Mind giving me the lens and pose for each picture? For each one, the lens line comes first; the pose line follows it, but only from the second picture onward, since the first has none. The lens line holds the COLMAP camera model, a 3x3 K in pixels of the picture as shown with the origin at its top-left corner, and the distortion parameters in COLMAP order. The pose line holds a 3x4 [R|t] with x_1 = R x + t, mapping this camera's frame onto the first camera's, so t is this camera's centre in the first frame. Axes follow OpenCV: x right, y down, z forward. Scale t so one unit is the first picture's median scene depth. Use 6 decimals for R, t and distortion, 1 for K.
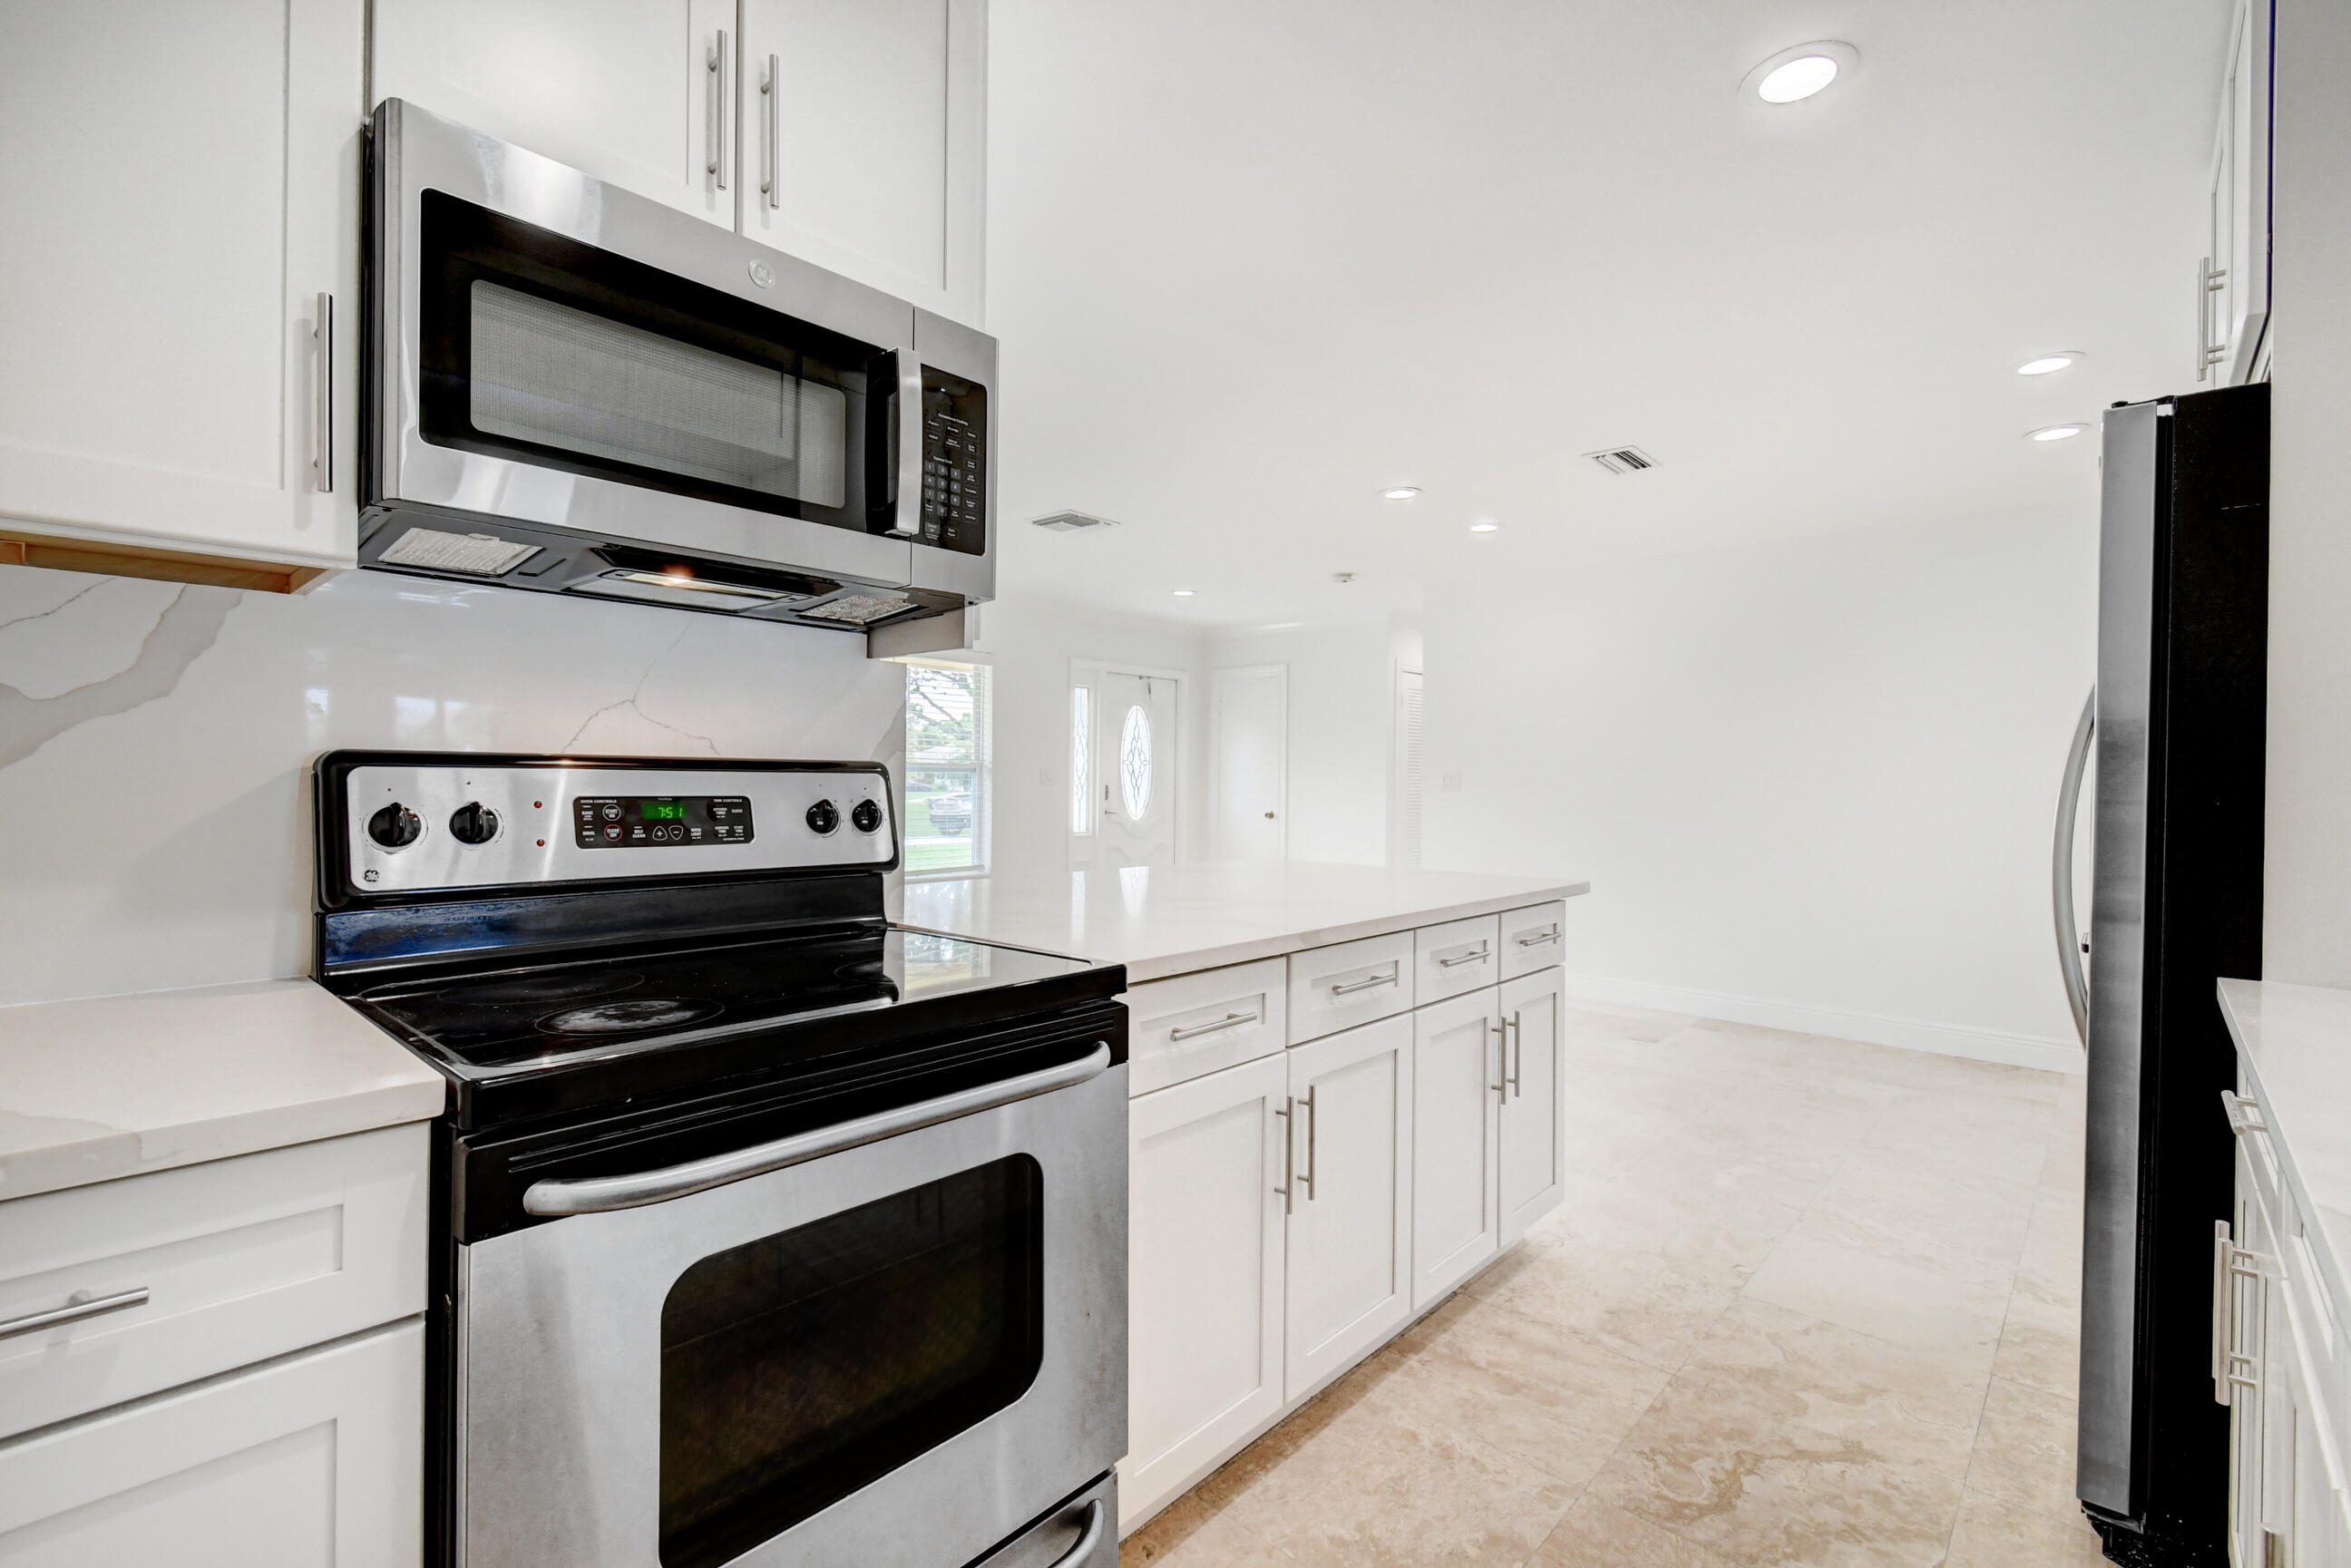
lens RADIAL K [[1032.4, 0, 1172.5], [0, 1032.4, 777.2], [0, 0, 1]] dist [0.004436, -0.003665]
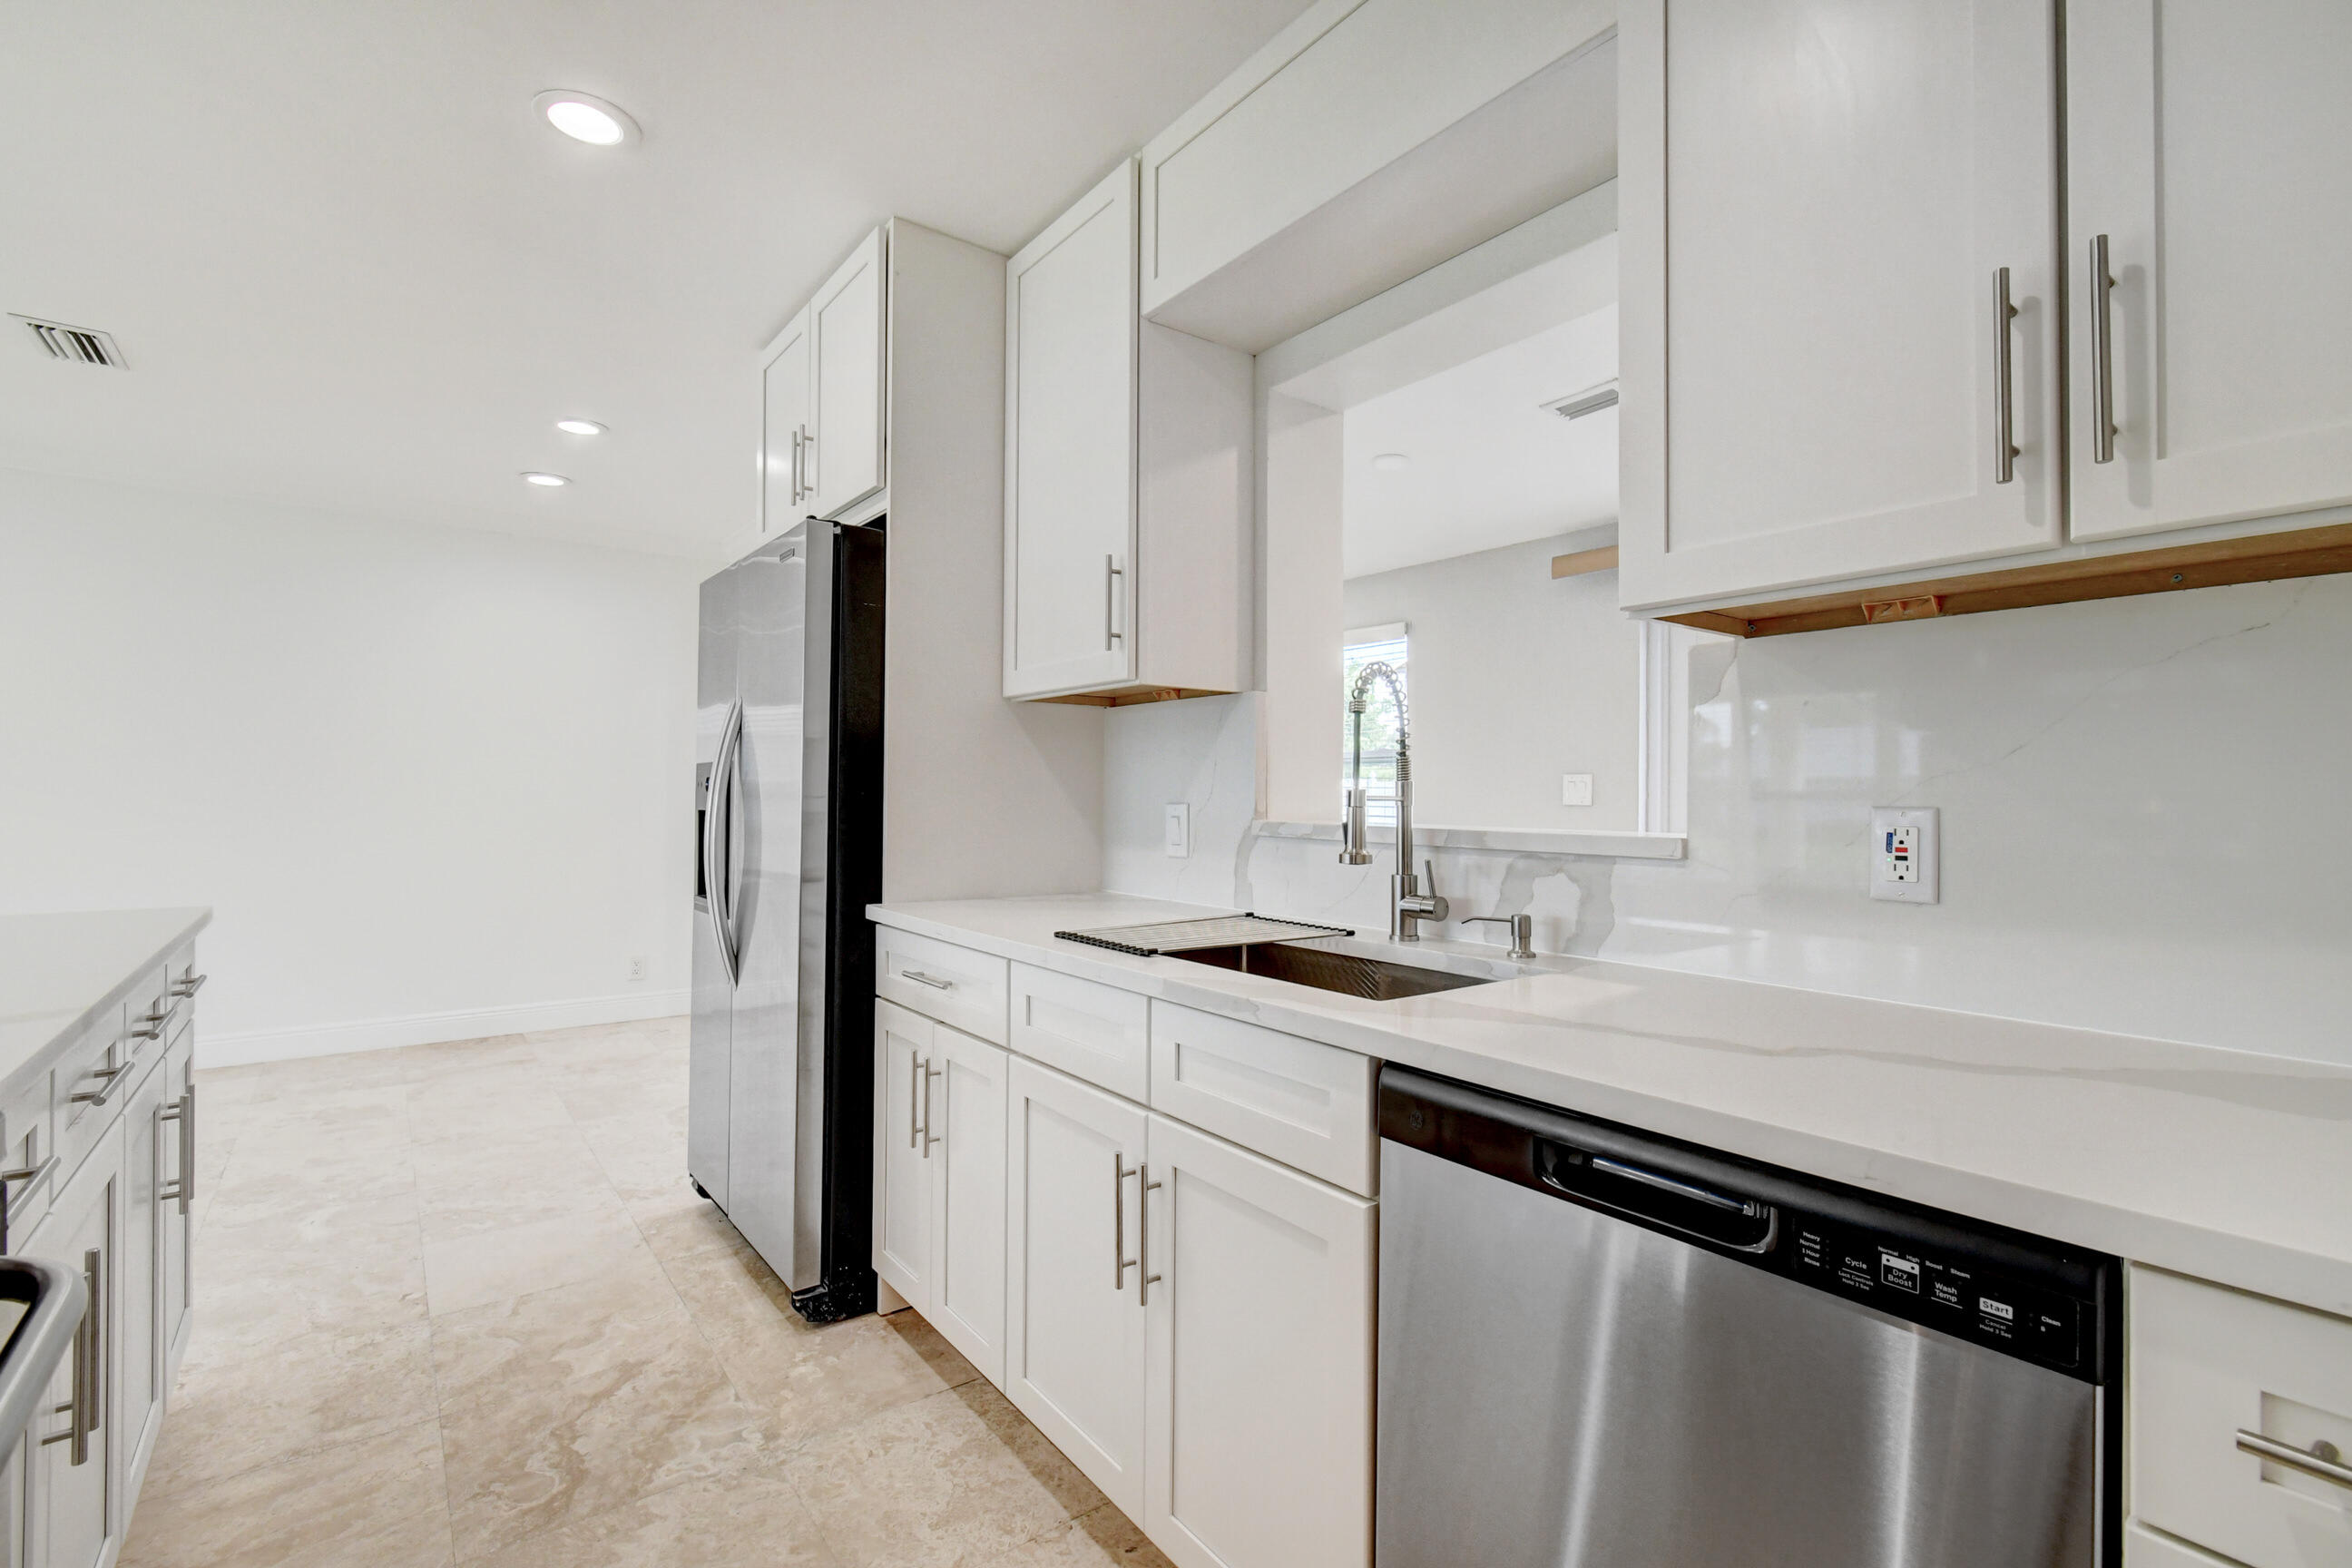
lens RADIAL K [[1032.9, 0, 1167.1], [0, 1032.9, 791.8], [0, 0, 1]] dist [0.004436, -0.003665]
pose [[0.178444, -0.008969, 0.983909, -0.340604], [-0.006350, 0.999927, 0.010267, 0.001595], [-0.983930, -0.008080, 0.178374, 0.214218]]
